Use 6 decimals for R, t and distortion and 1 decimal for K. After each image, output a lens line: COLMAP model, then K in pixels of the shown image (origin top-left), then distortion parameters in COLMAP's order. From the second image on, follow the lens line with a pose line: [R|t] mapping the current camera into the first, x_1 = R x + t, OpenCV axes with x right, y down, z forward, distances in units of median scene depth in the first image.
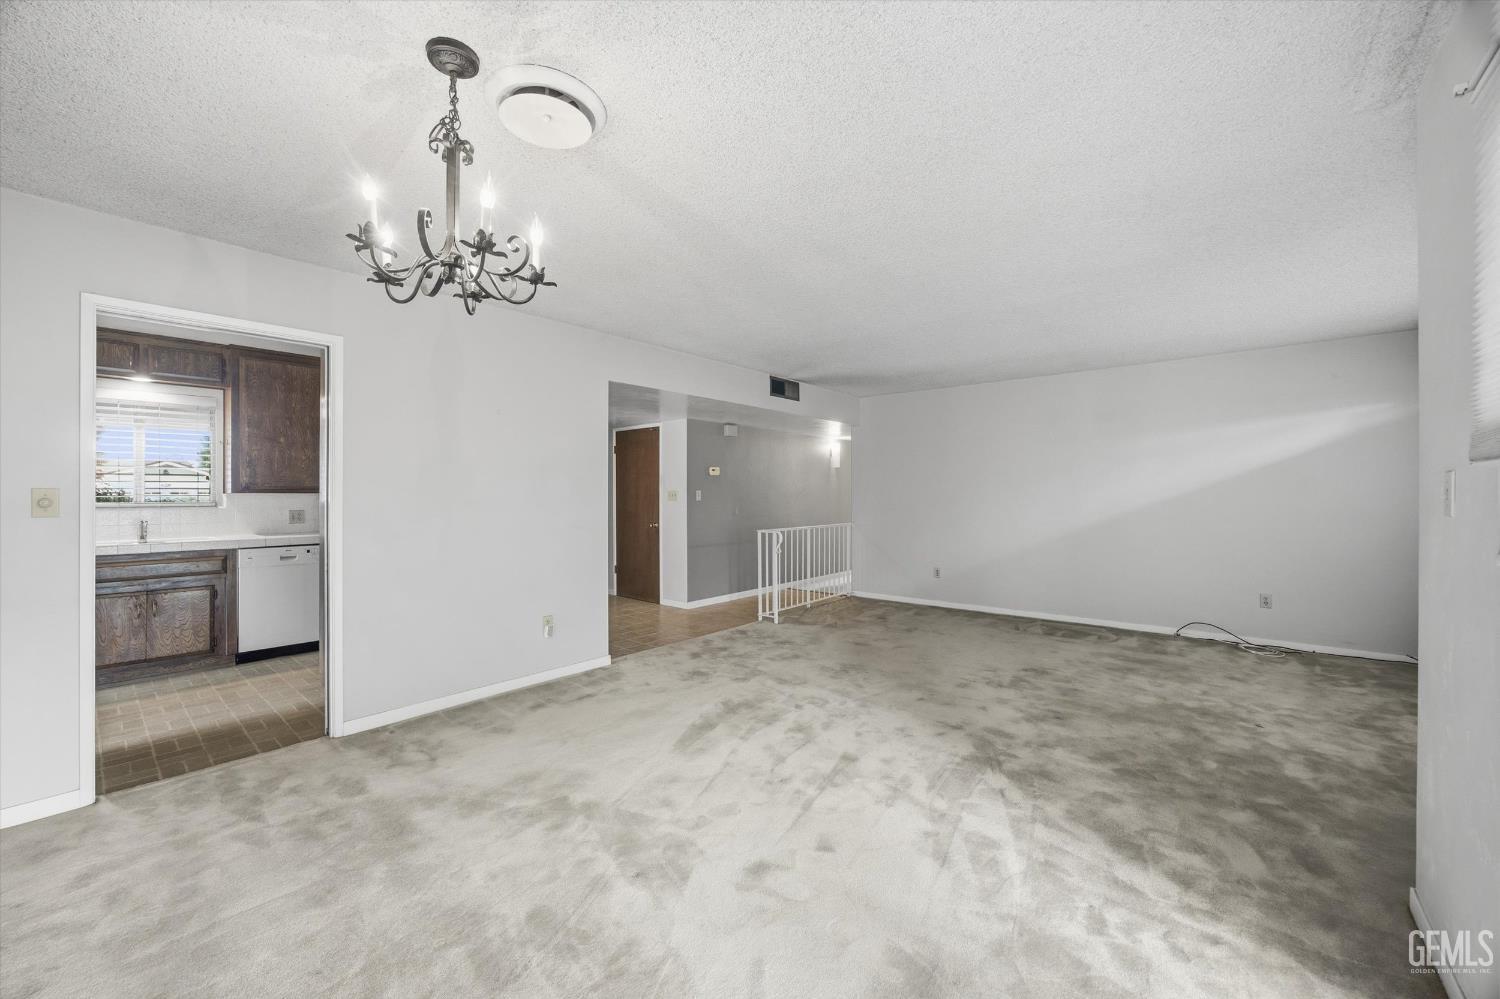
lens RADIAL K [[587.4, 0, 744.0], [0, 587.4, 488.0], [0, 0, 1]] dist [-0.026997, 0.006761]
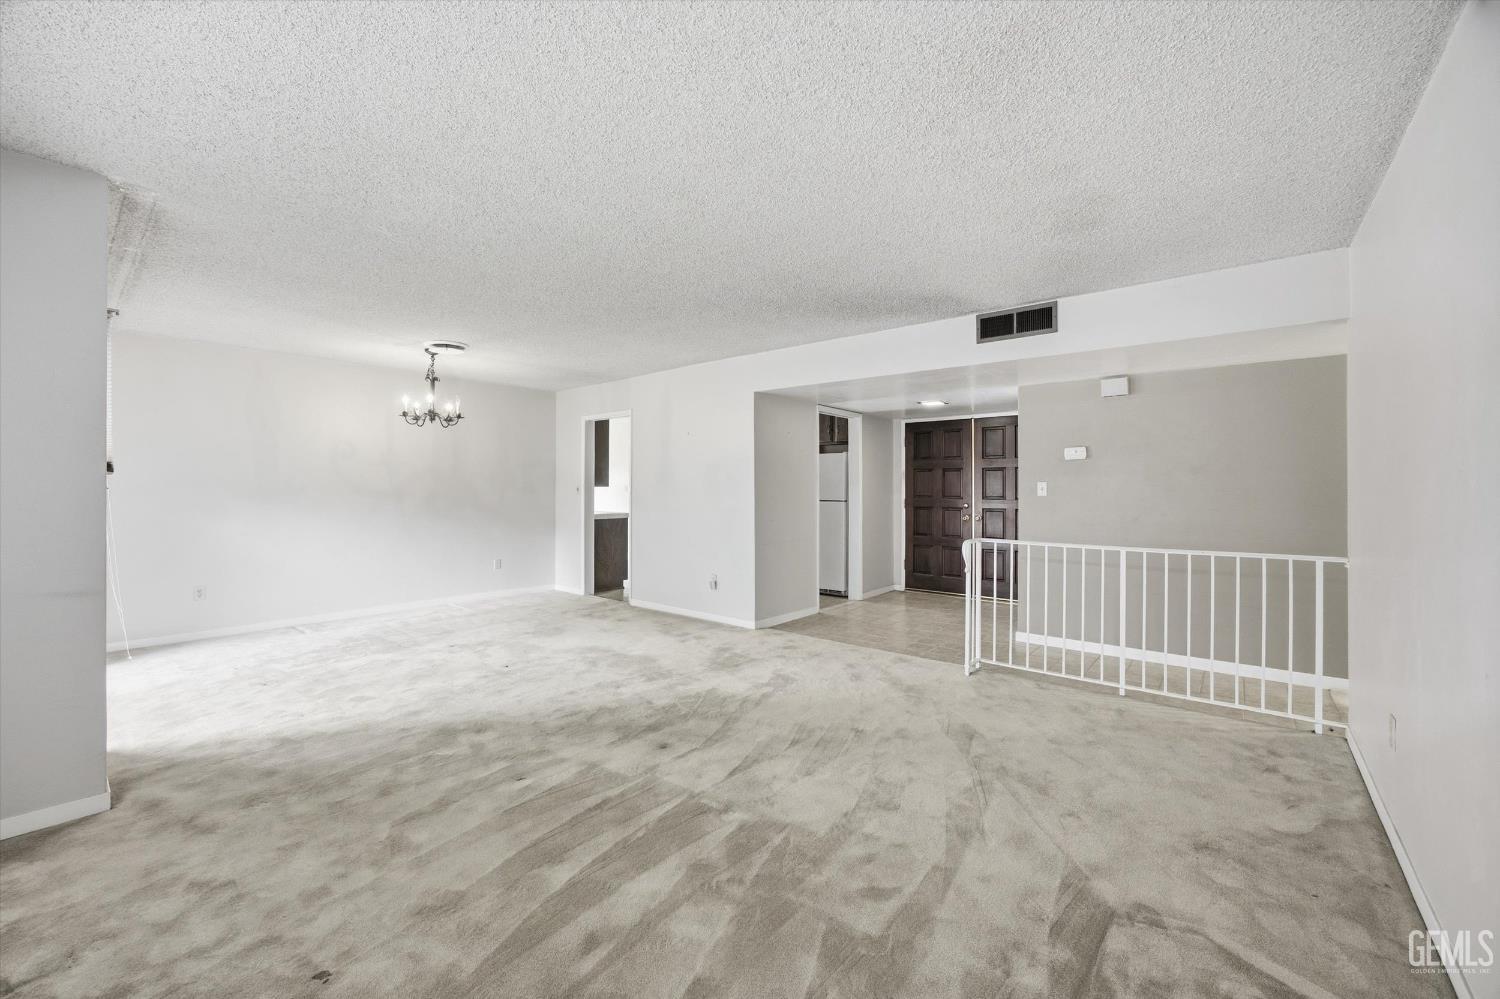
lens RADIAL K [[601.4, 0, 745.1], [0, 601.4, 491.6], [0, 0, 1]] dist [-0.011129, 0.000110]
pose [[0.014269, 0.009683, -0.999851, 0.700267], [0.012504, 0.999873, 0.009862, 0.004035], [0.999820, -0.012643, 0.014146, 0.675190]]
